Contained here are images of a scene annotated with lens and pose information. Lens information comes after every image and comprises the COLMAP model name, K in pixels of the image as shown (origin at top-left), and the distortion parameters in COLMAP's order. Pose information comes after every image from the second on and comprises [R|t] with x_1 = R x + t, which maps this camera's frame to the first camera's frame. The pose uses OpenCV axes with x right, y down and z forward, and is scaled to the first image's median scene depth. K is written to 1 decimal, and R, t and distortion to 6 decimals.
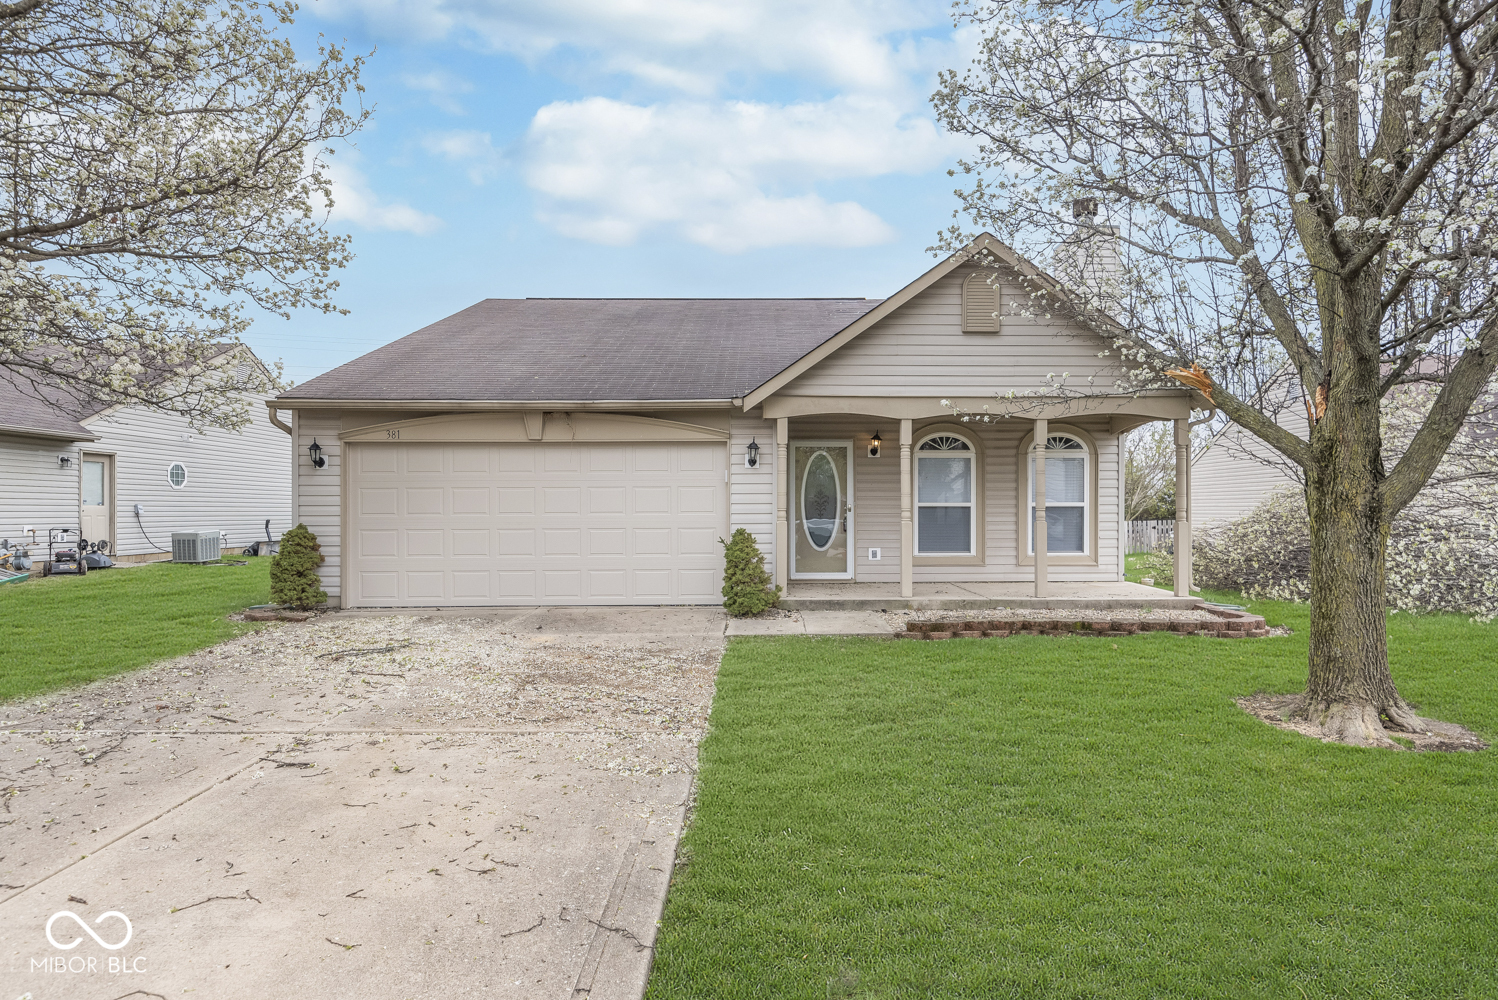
lens RADIAL K [[820.0, 0, 753.1], [0, 820.0, 505.5], [0, 0, 1]] dist [0.002783, -0.000234]
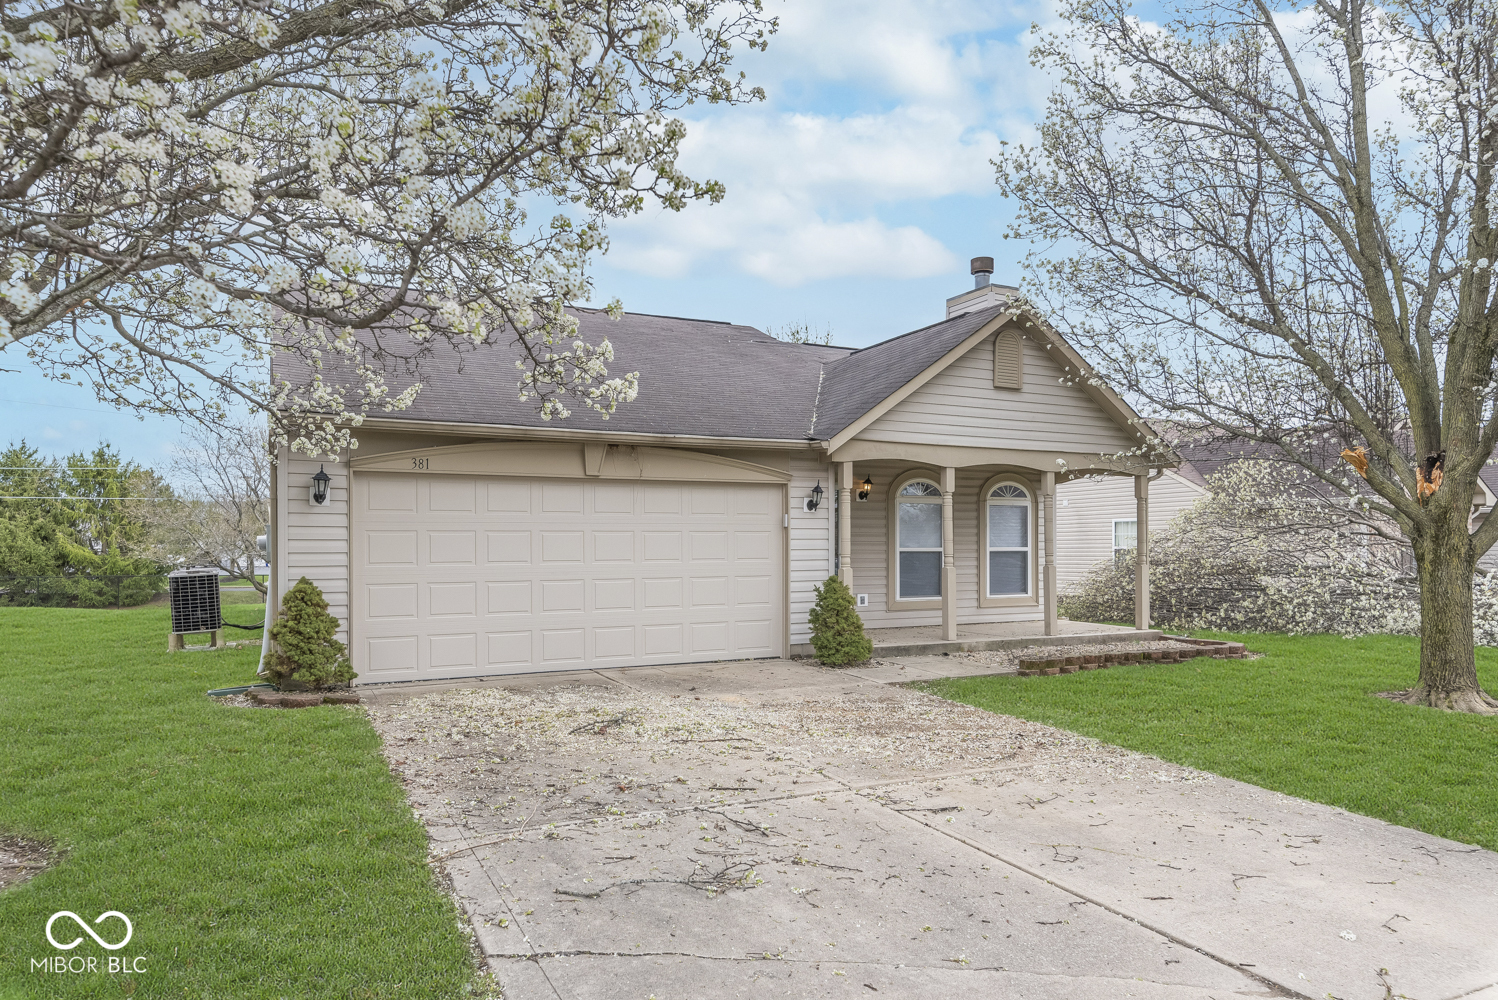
lens RADIAL K [[987.9, 0, 745.5], [0, 987.9, 547.6], [0, 0, 1]] dist [-0.007264, -0.002412]
pose [[0.900543, -0.000644, 0.434766, -0.577205], [-0.000259, 0.999998, 0.002017, -0.006905], [-0.434767, -0.001929, 0.900541, -0.003259]]
